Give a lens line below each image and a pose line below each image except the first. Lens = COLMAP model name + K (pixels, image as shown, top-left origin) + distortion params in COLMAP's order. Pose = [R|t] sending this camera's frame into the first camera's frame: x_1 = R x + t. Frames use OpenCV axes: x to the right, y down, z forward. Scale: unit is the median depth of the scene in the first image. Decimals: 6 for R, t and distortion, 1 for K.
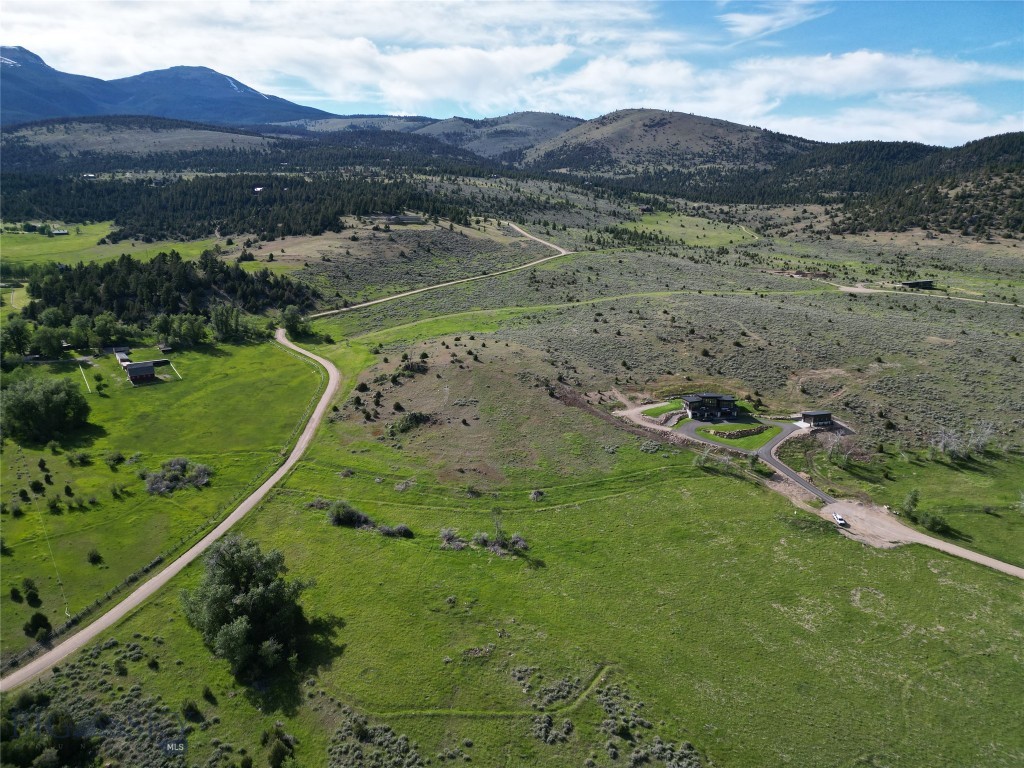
lens RADIAL K [[711.9, 0, 512.0], [0, 711.9, 384.0], [0, 0, 1]] dist [0.081998, -0.080948]
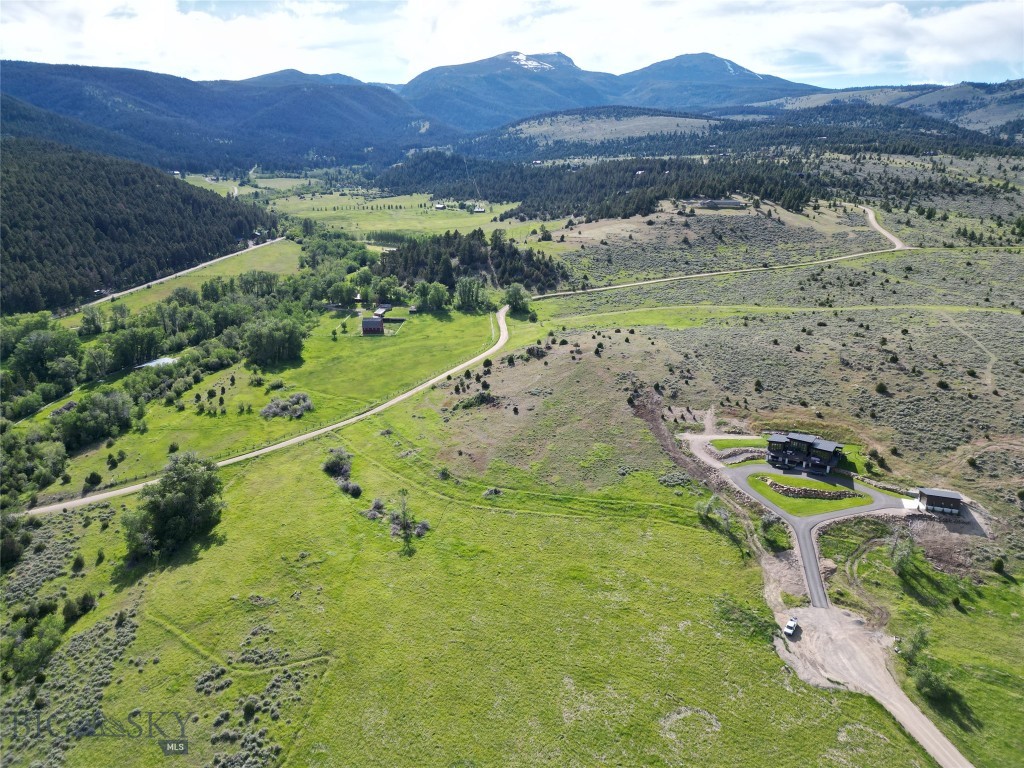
lens RADIAL K [[711.9, 0, 512.0], [0, 711.9, 384.0], [0, 0, 1]] dist [0.081998, -0.080948]
pose [[0.805071, 0.168808, -0.568652, 0.509941], [-0.155493, 0.985186, 0.072319, -0.056118], [0.572436, 0.030199, 0.819393, 0.190618]]
